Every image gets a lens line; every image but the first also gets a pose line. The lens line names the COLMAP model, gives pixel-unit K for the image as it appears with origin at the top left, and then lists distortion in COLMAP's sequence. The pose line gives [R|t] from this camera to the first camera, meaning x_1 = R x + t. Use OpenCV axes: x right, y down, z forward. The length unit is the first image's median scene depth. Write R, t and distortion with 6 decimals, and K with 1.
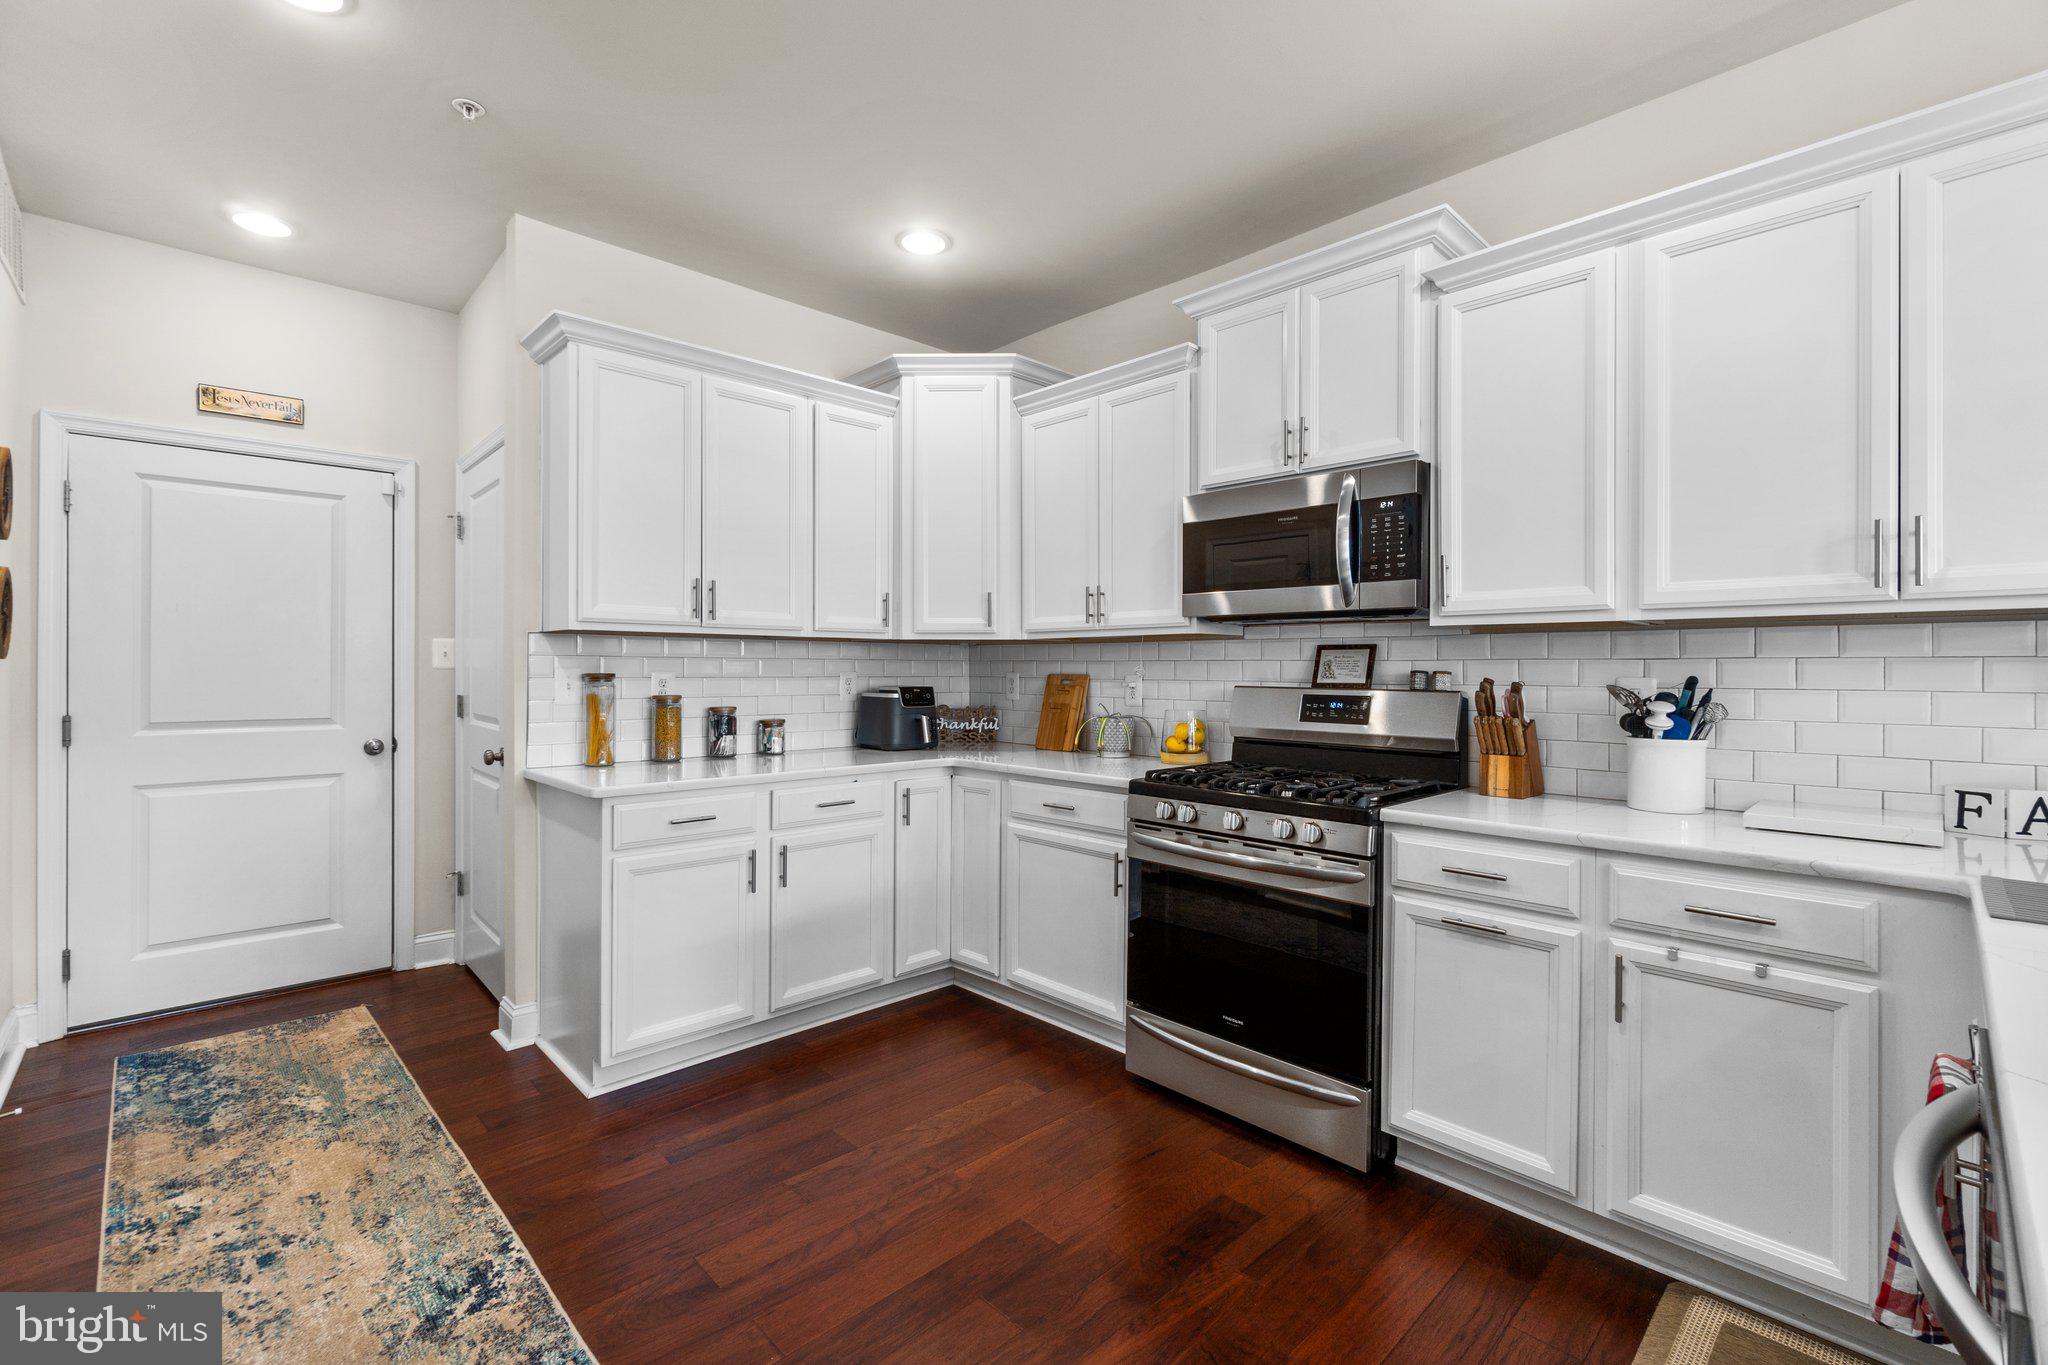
lens RADIAL K [[893.7, 0, 1013.6], [0, 893.7, 672.4], [0, 0, 1]] dist [-0.004907, 0.000485]
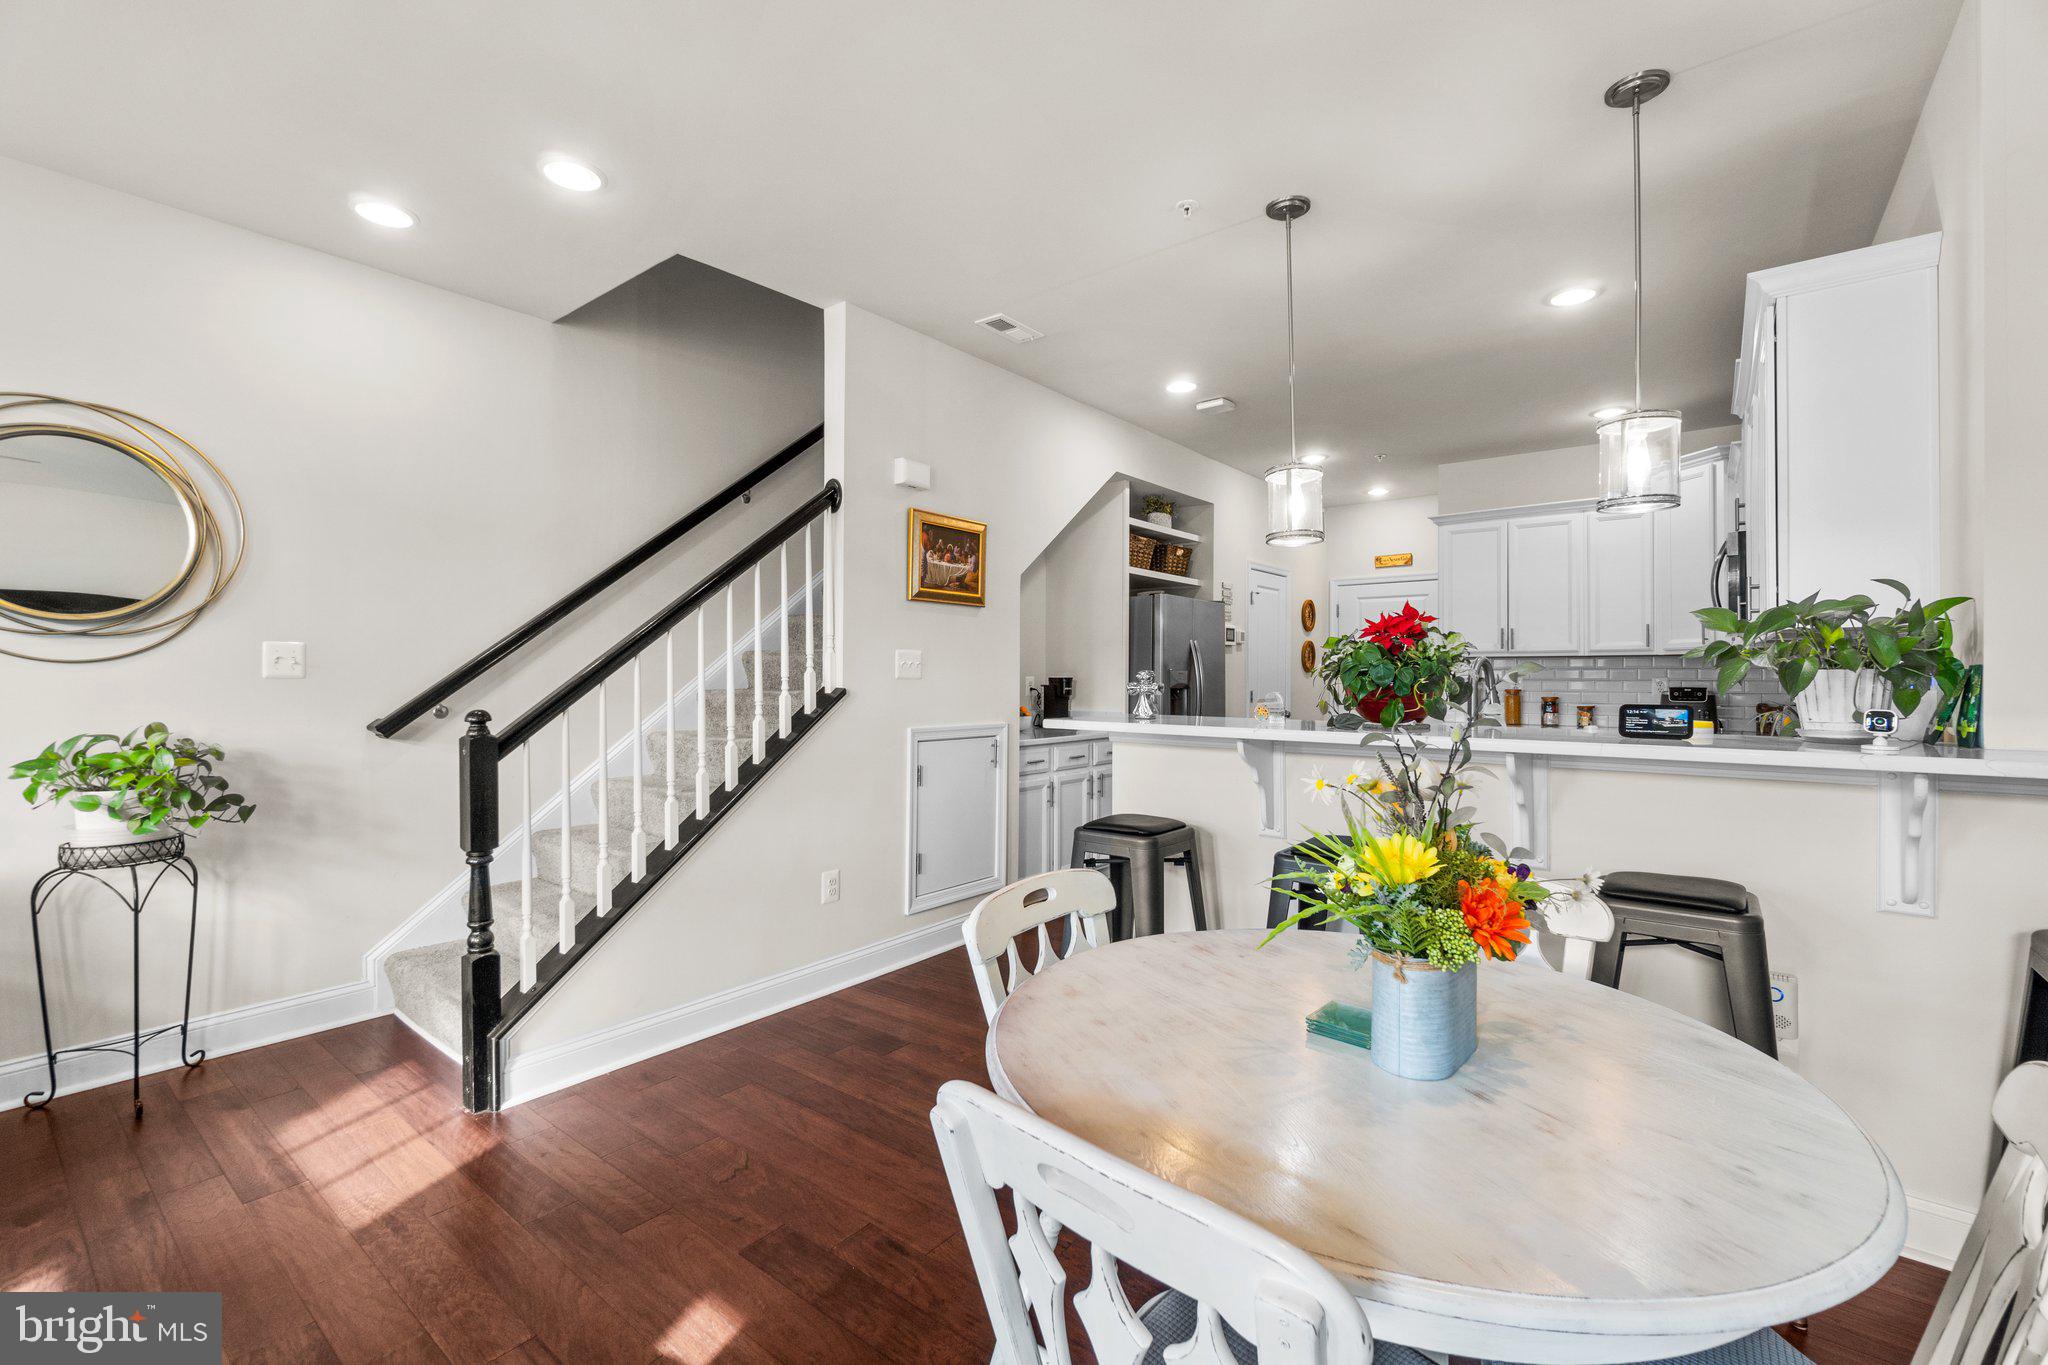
lens RADIAL K [[872.6, 0, 1017.2], [0, 872.6, 679.7], [0, 0, 1]] dist [-0.003830, -0.000082]
pose [[0.133589, 0.001754, -0.991035, 1.563233], [-0.005138, 0.999986, 0.001077, 0.011858], [0.991024, 0.004948, 0.133596, -0.330286]]
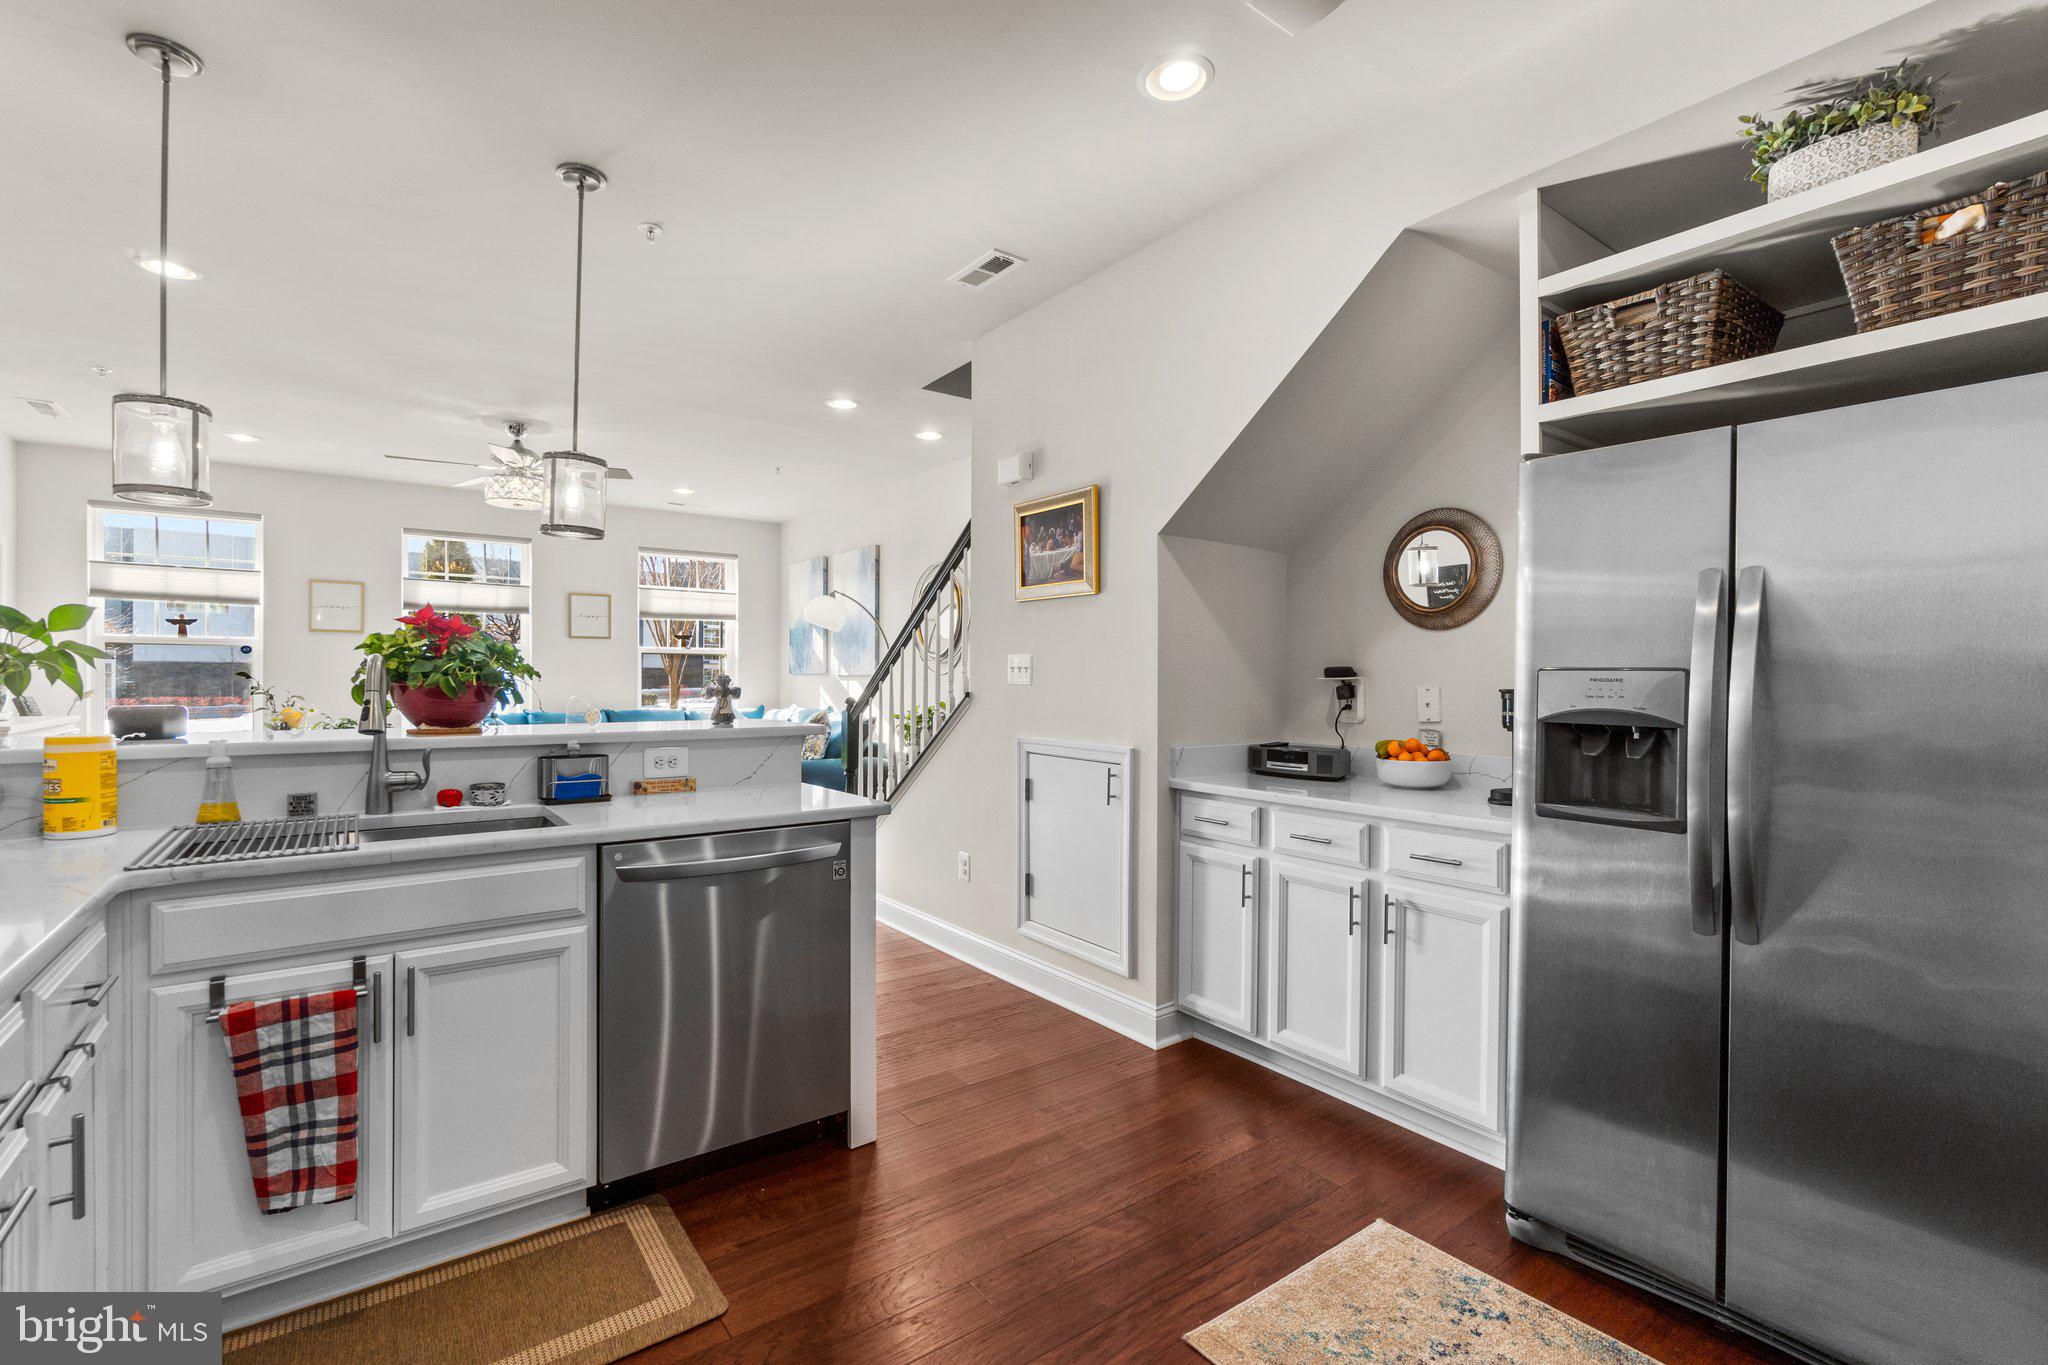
lens RADIAL K [[893.7, 0, 1010.5], [0, 893.7, 679.8], [0, 0, 1]] dist [-0.004907, 0.000485]
pose [[-0.991436, -0.007789, 0.130361, -0.038261], [-0.006914, 0.999950, 0.007164, -0.004161], [-0.130411, 0.006202, -0.991441, 1.061222]]
